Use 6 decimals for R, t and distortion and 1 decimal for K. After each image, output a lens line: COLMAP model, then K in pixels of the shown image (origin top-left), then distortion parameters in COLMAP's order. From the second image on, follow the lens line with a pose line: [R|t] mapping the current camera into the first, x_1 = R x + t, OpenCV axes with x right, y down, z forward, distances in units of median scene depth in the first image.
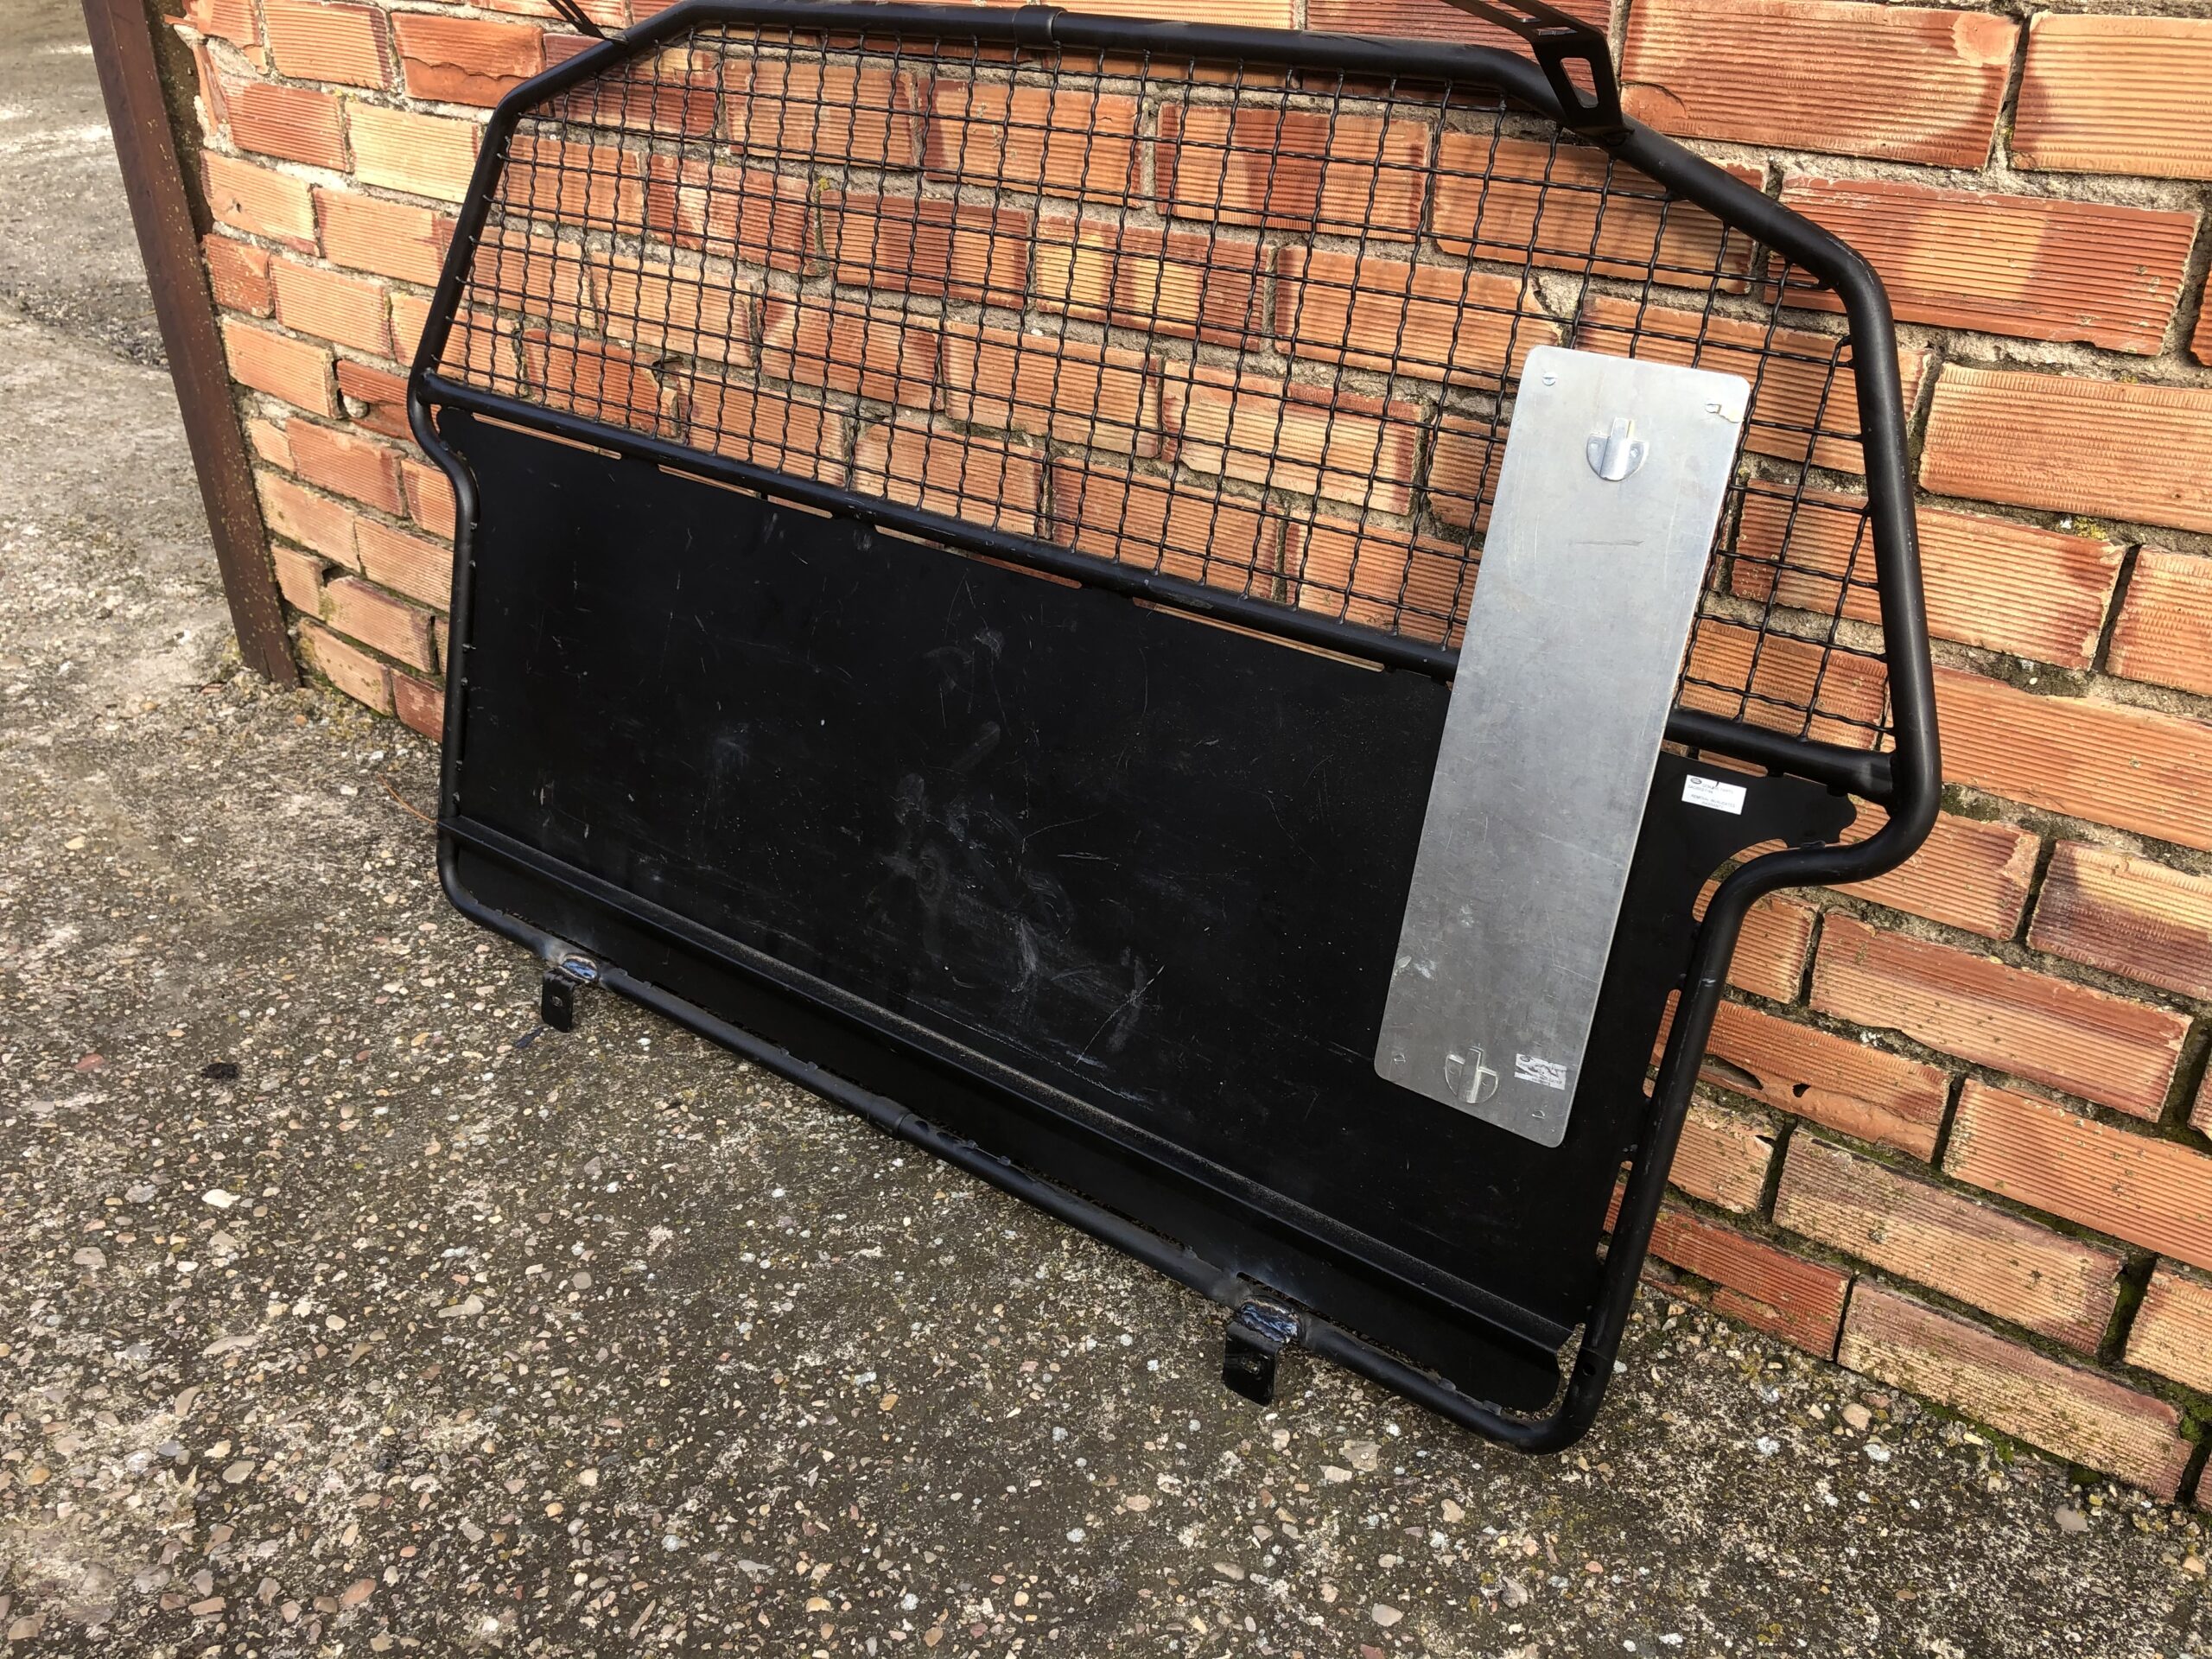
lens RADIAL K [[1832.1, 0, 1100.5], [0, 1832.1, 833.2], [0, 0, 1]] dist [0.009561, 0.002796]
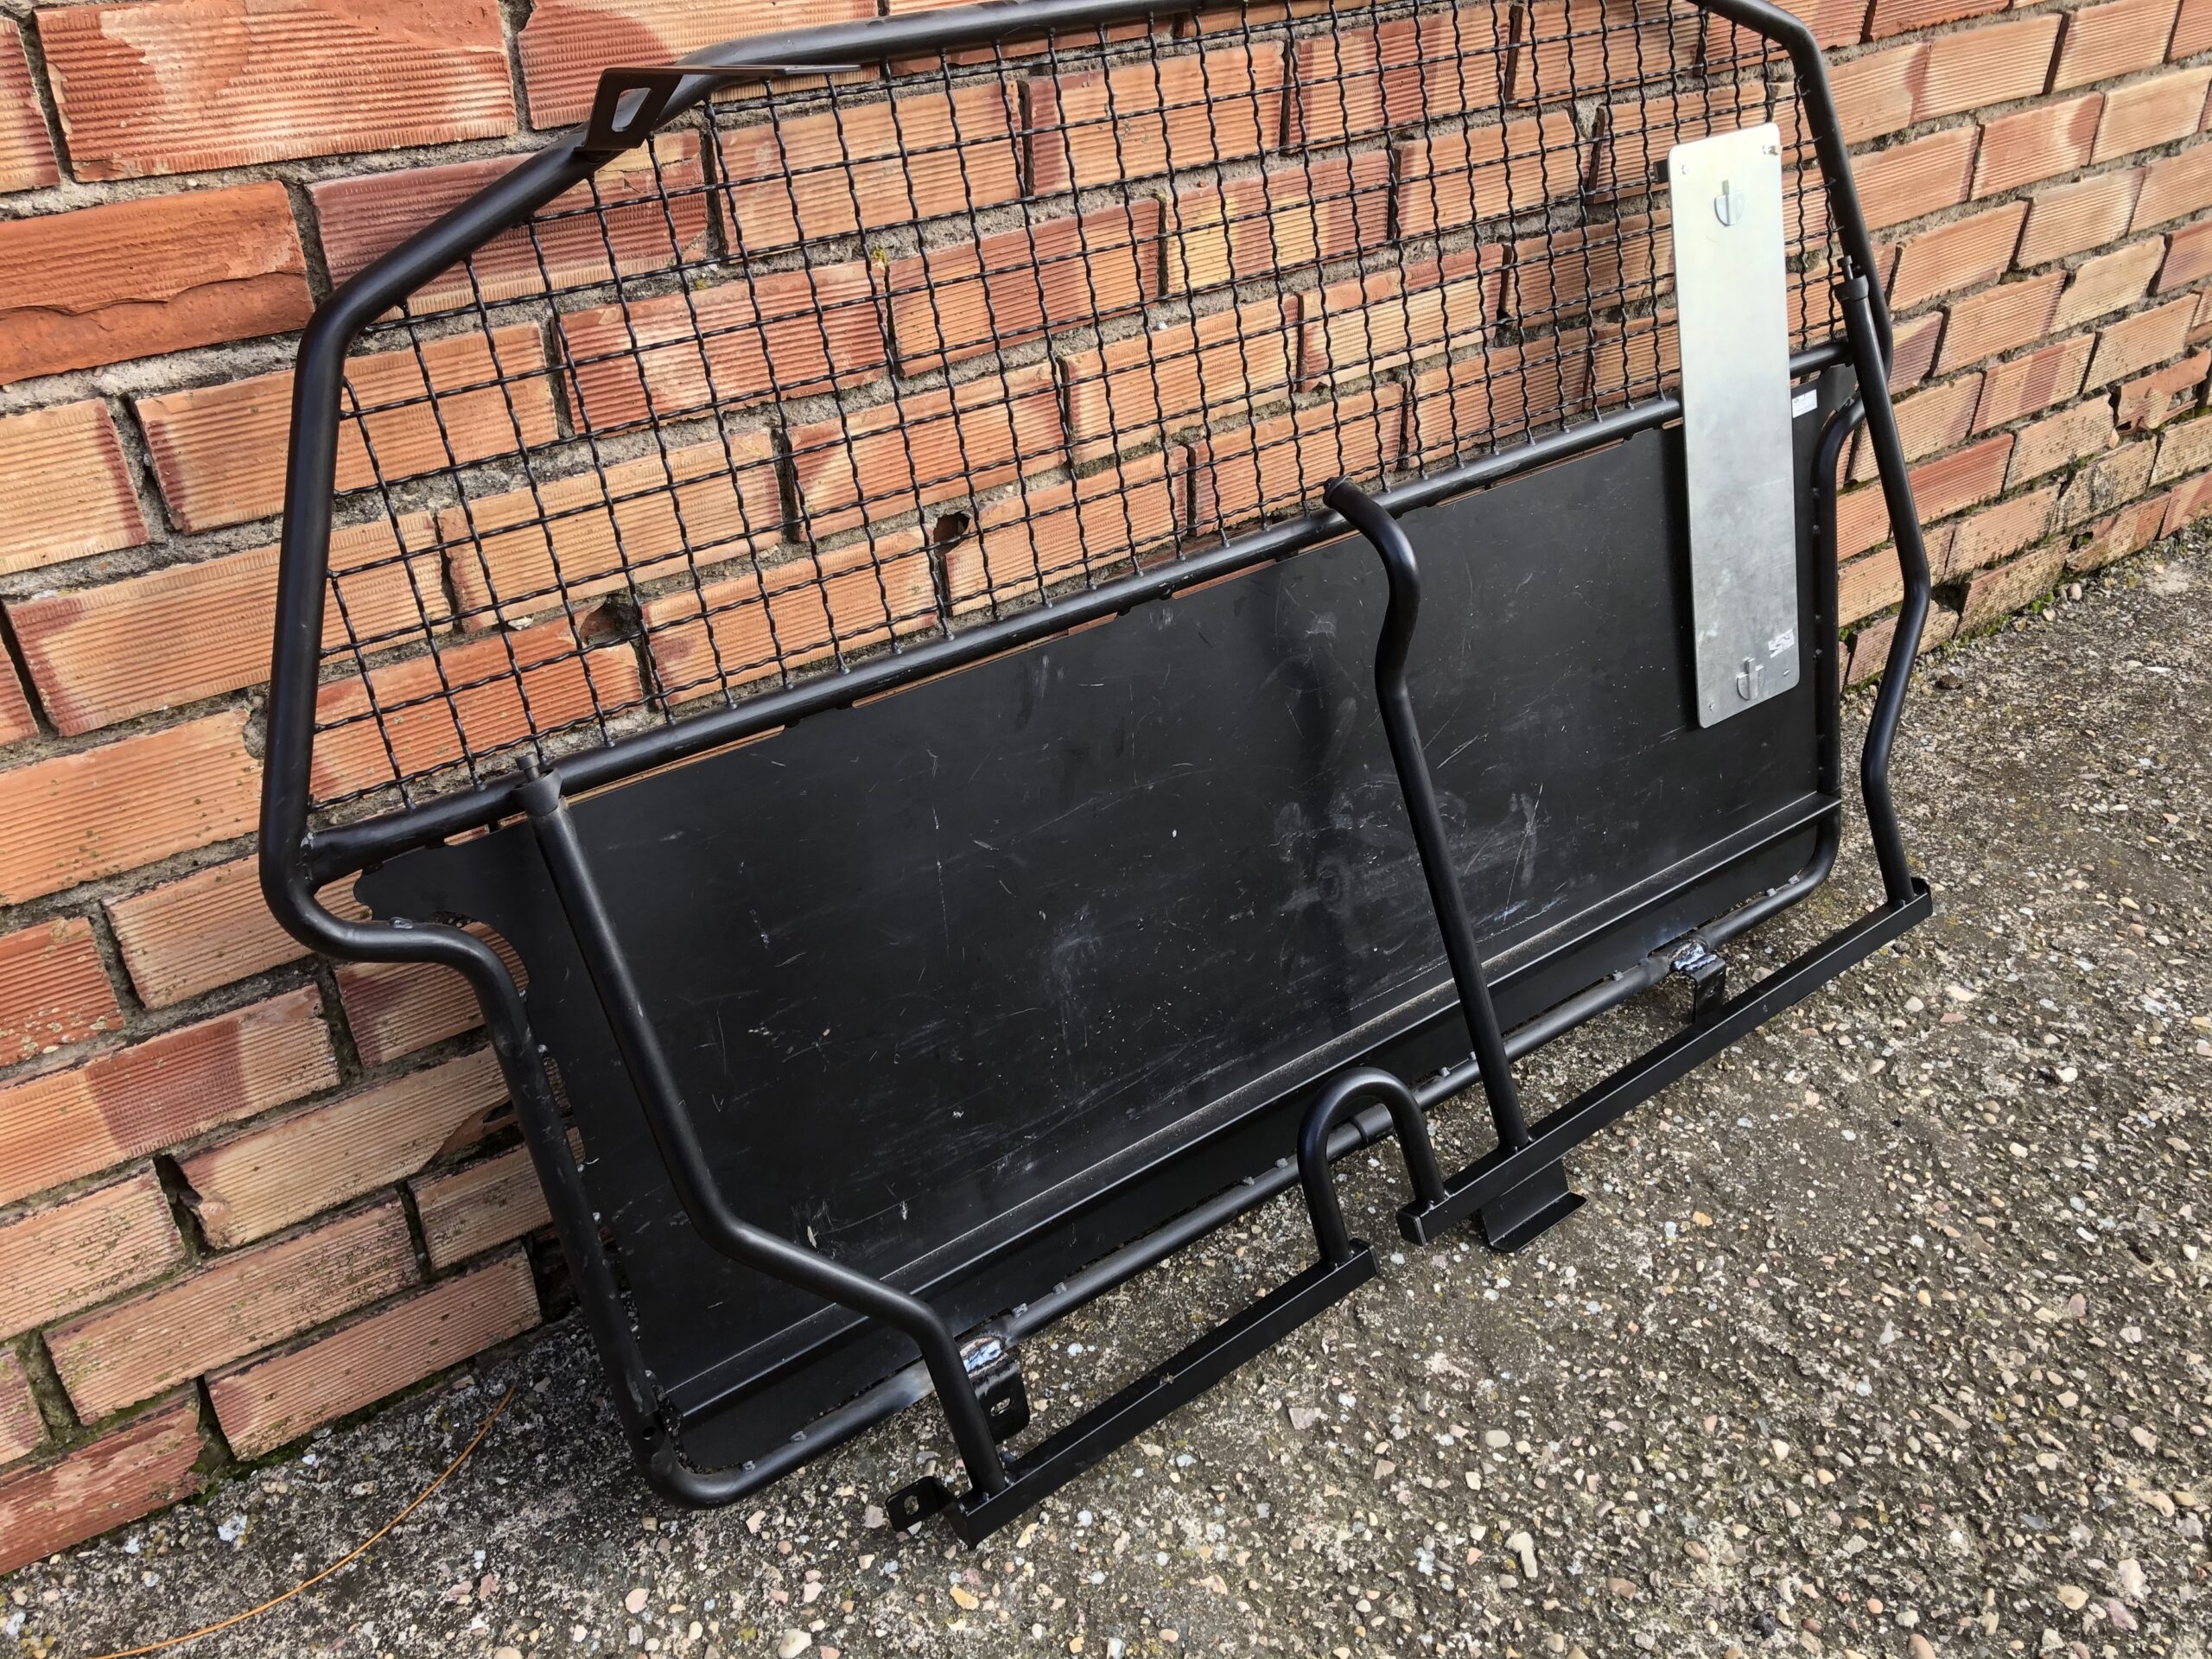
lens RADIAL K [[1784.0, 0, 1106.0], [0, 1784.0, 829.5], [0, 0, 1]] dist [0.005417, 0.007905]
pose [[0.295069, -0.527047, 0.796966, -0.961790], [0.478028, 0.803639, 0.354475, -0.434854], [-0.827299, 0.276378, 0.489073, 0.709552]]
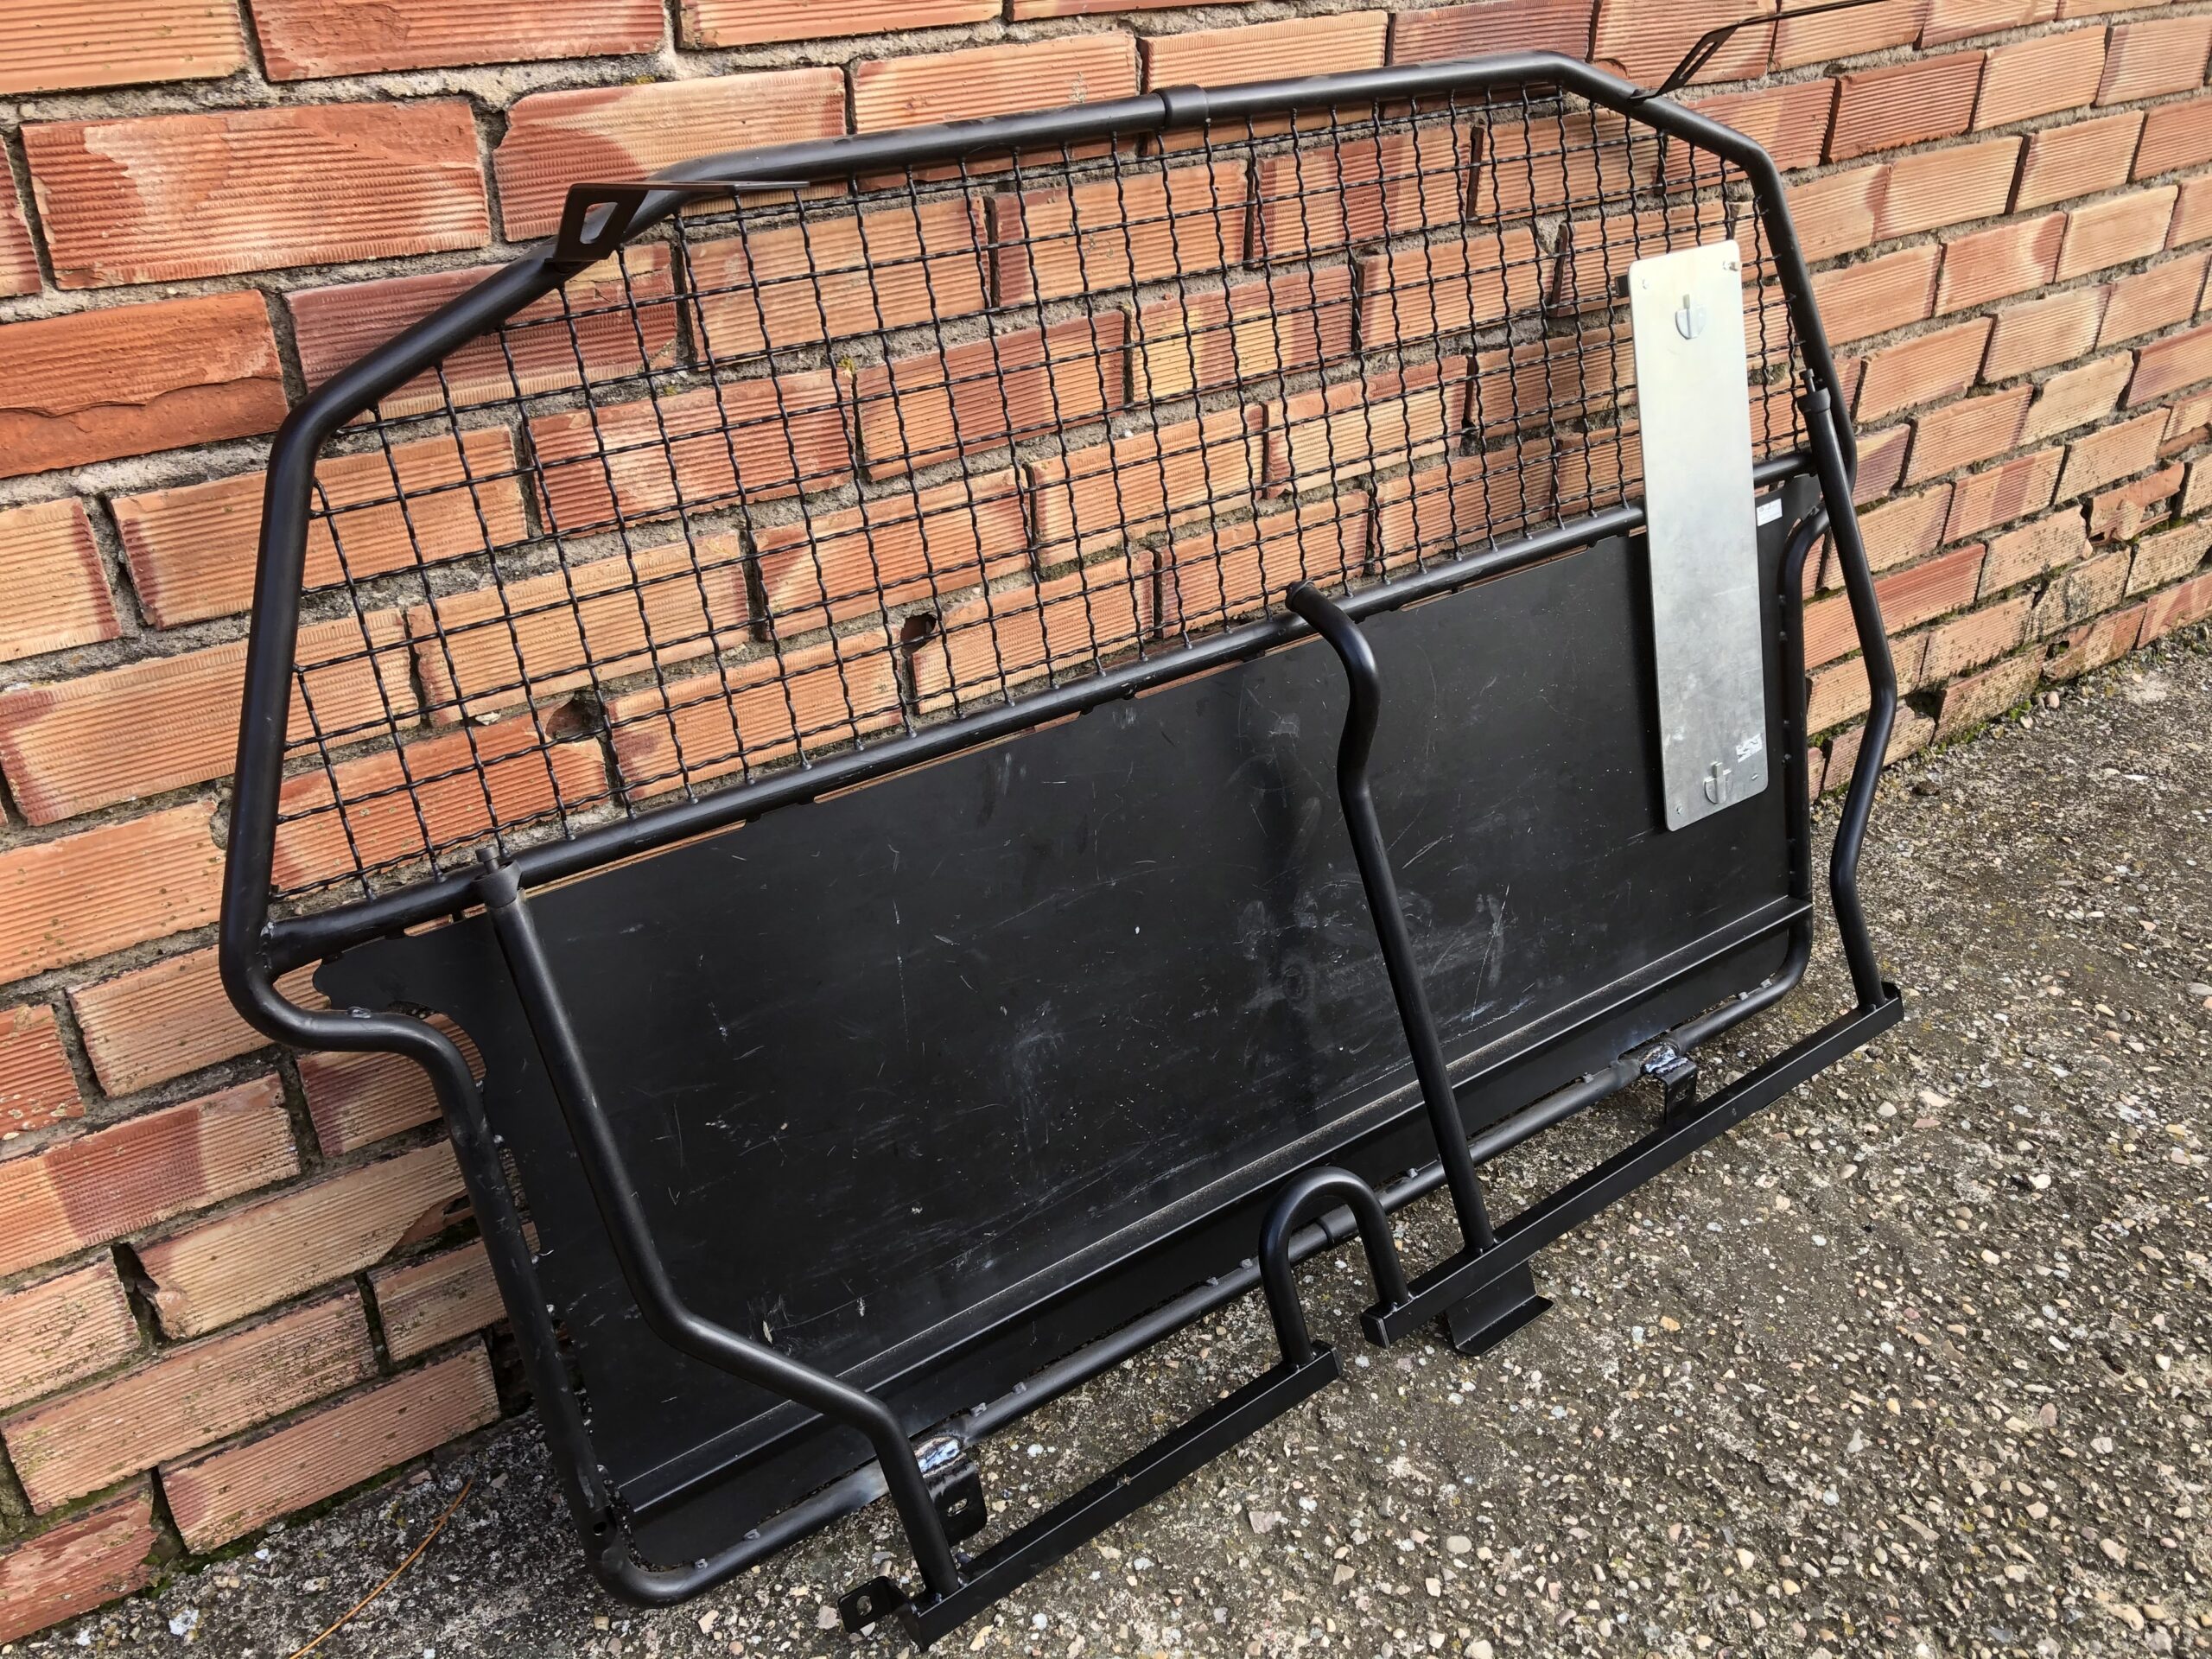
lens RADIAL K [[1784.4, 0, 1095.7], [0, 1784.4, 853.0], [0, 0, 1]] dist [0.011038, 0.000263]
pose [[0.304855, -0.488682, 0.817467, -0.964702], [0.475005, 0.821967, 0.314230, -0.424907], [-0.825490, 0.292506, 0.482707, 0.687763]]
